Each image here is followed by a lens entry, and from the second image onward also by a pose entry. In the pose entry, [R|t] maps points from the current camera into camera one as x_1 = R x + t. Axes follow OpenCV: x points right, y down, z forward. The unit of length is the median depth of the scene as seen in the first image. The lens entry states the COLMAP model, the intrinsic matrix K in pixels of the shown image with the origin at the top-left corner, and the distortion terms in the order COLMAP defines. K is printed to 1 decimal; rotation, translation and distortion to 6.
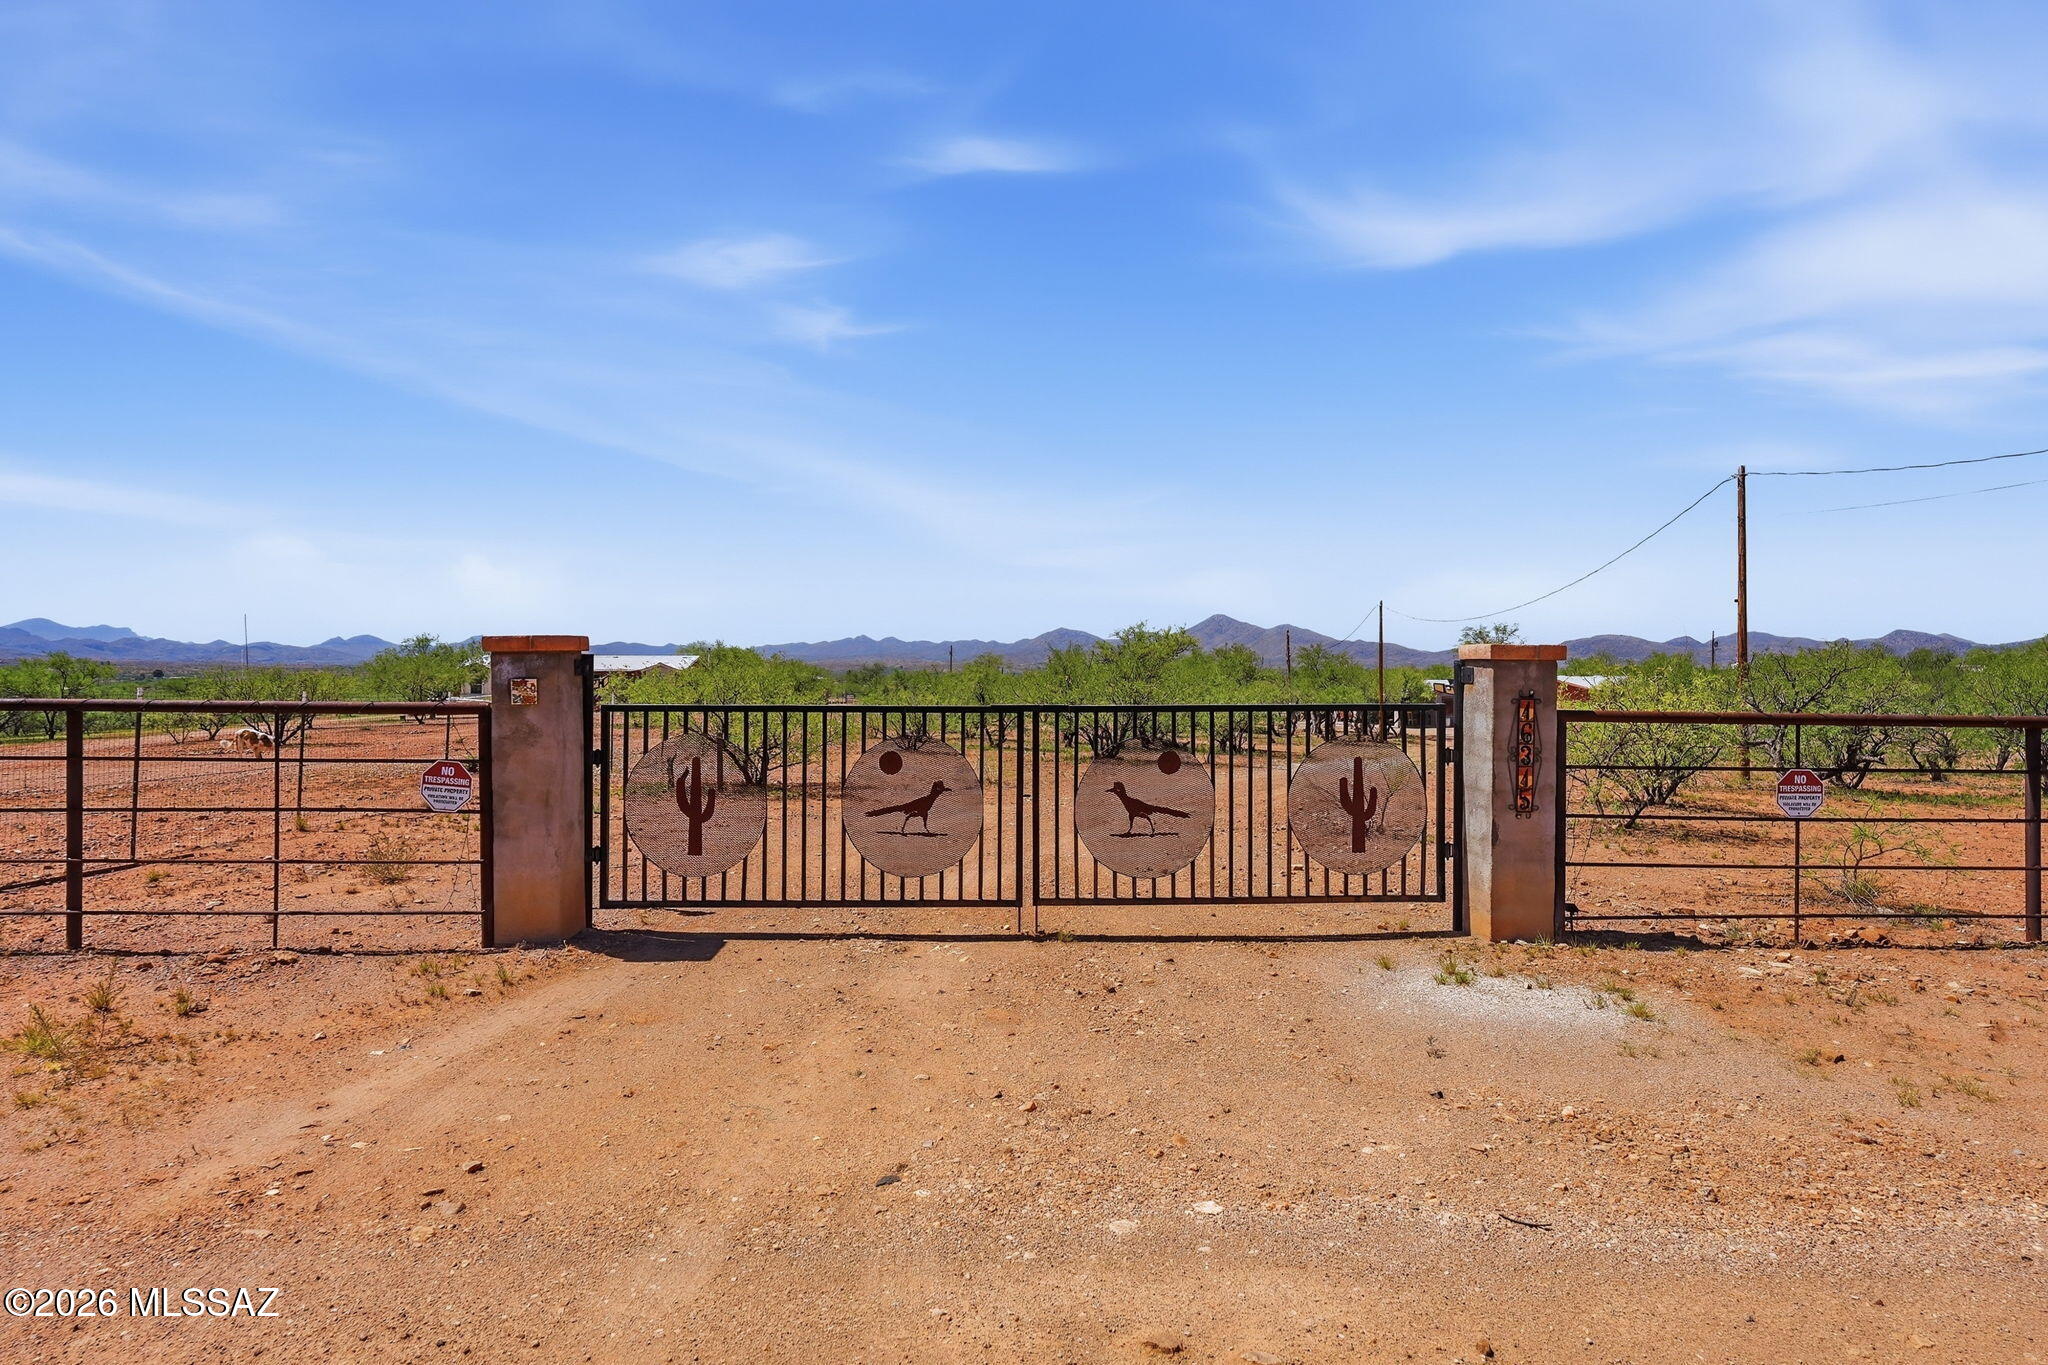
lens RADIAL K [[1113.1, 0, 1024.0], [0, 1113.1, 652.6], [0, 0, 1]] dist [0.005208, 0.001460]
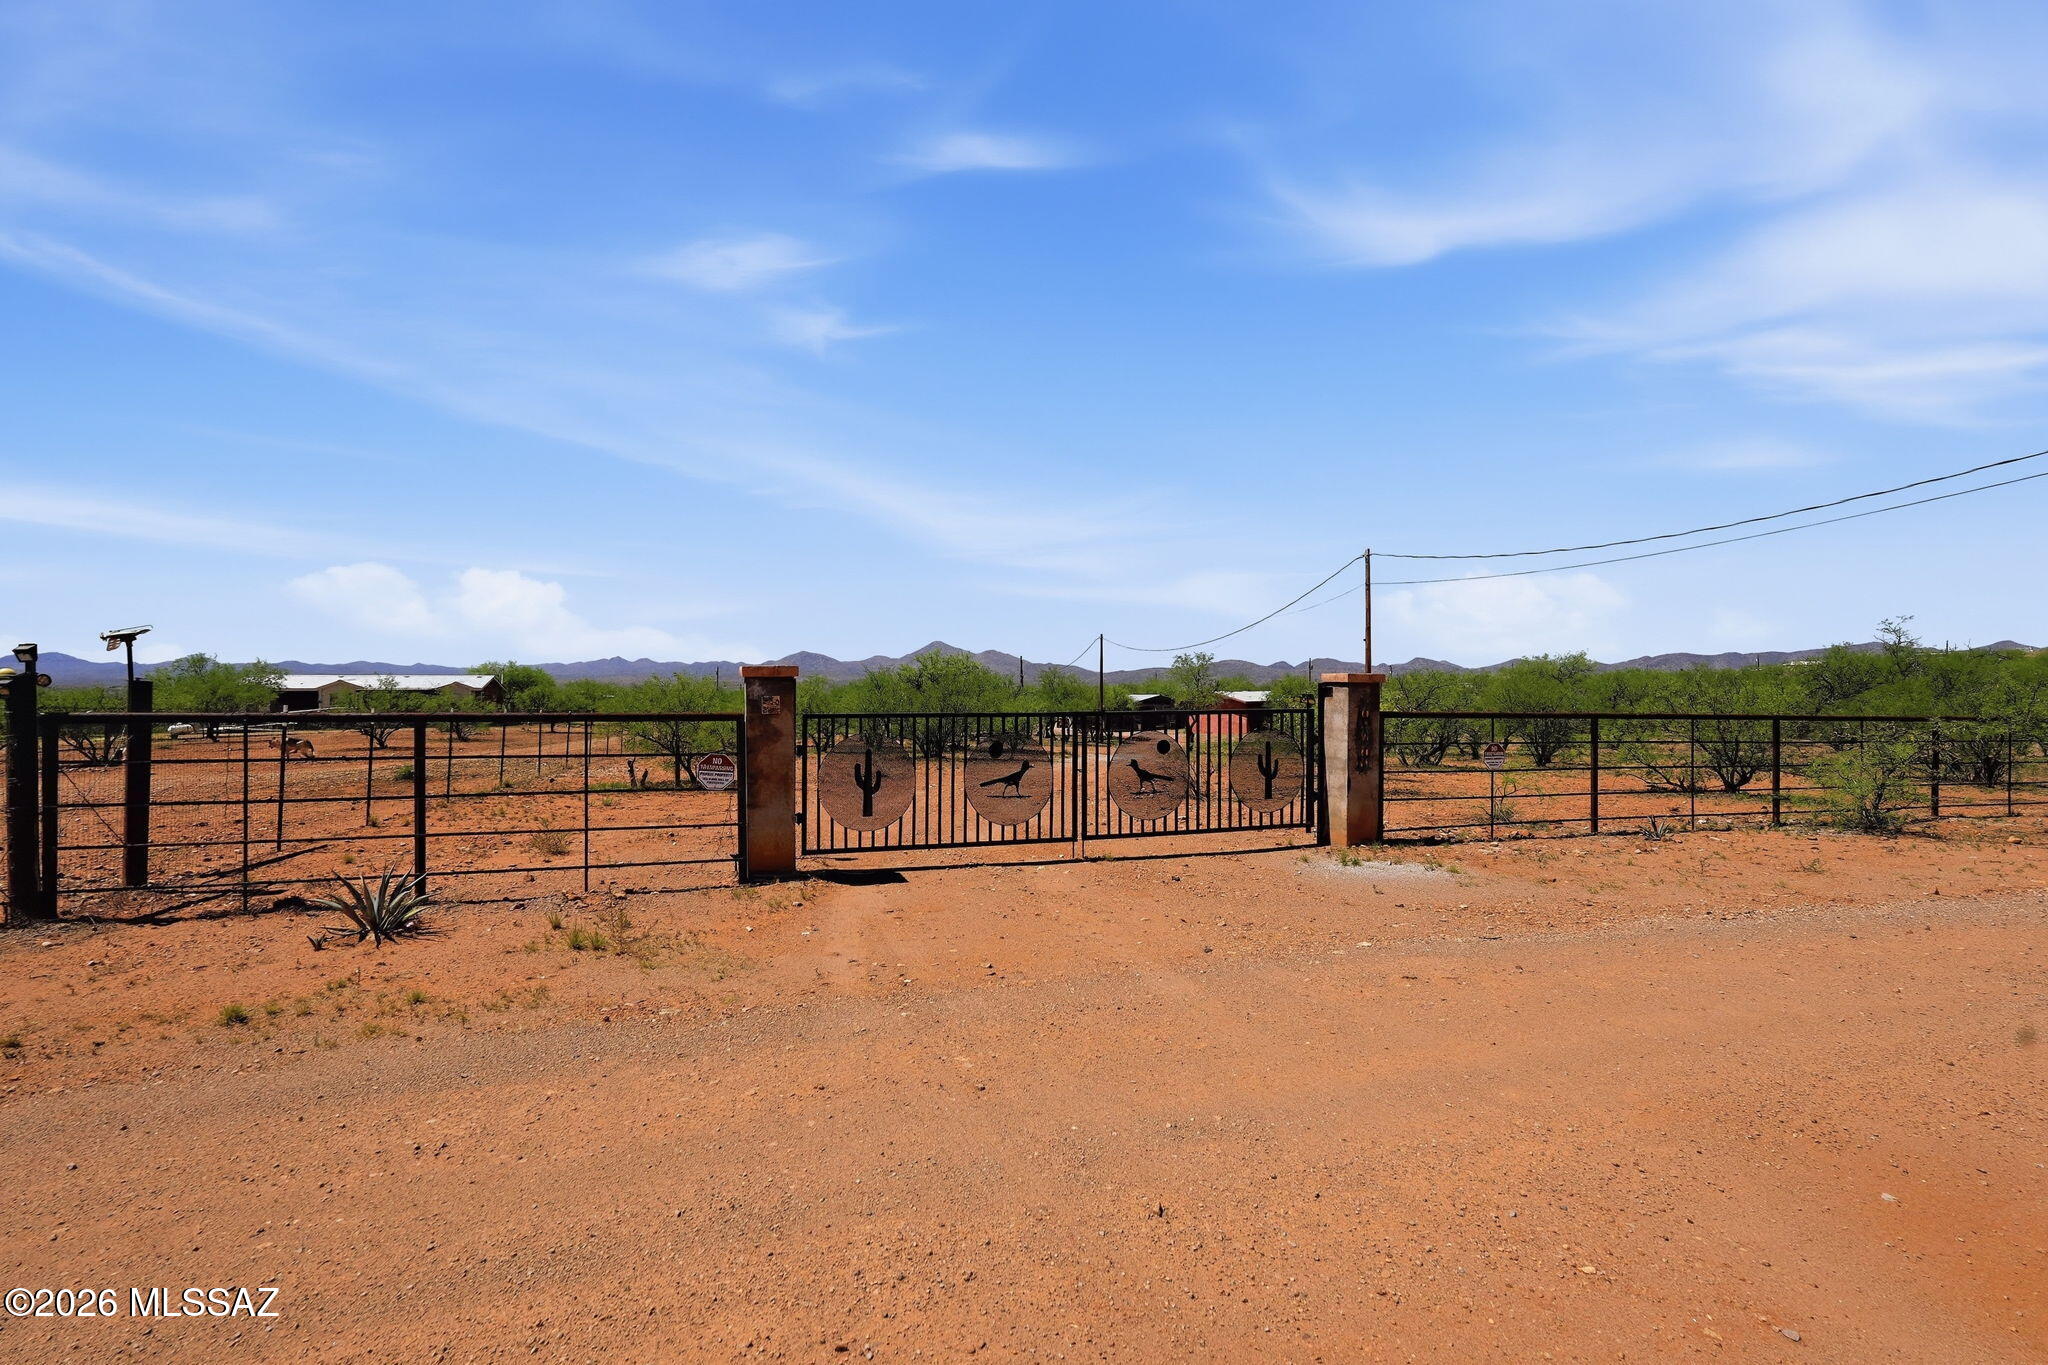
lens RADIAL K [[949.9, 0, 1024.0], [0, 949.9, 682.5], [0, 0, 1]] dist [-0.000402, 0.000663]
pose [[0.960504, -0.000536, 0.278266, -0.444689], [-0.002466, 0.999942, 0.010437, -0.007285], [-0.278255, -0.010711, 0.960447, -0.252915]]
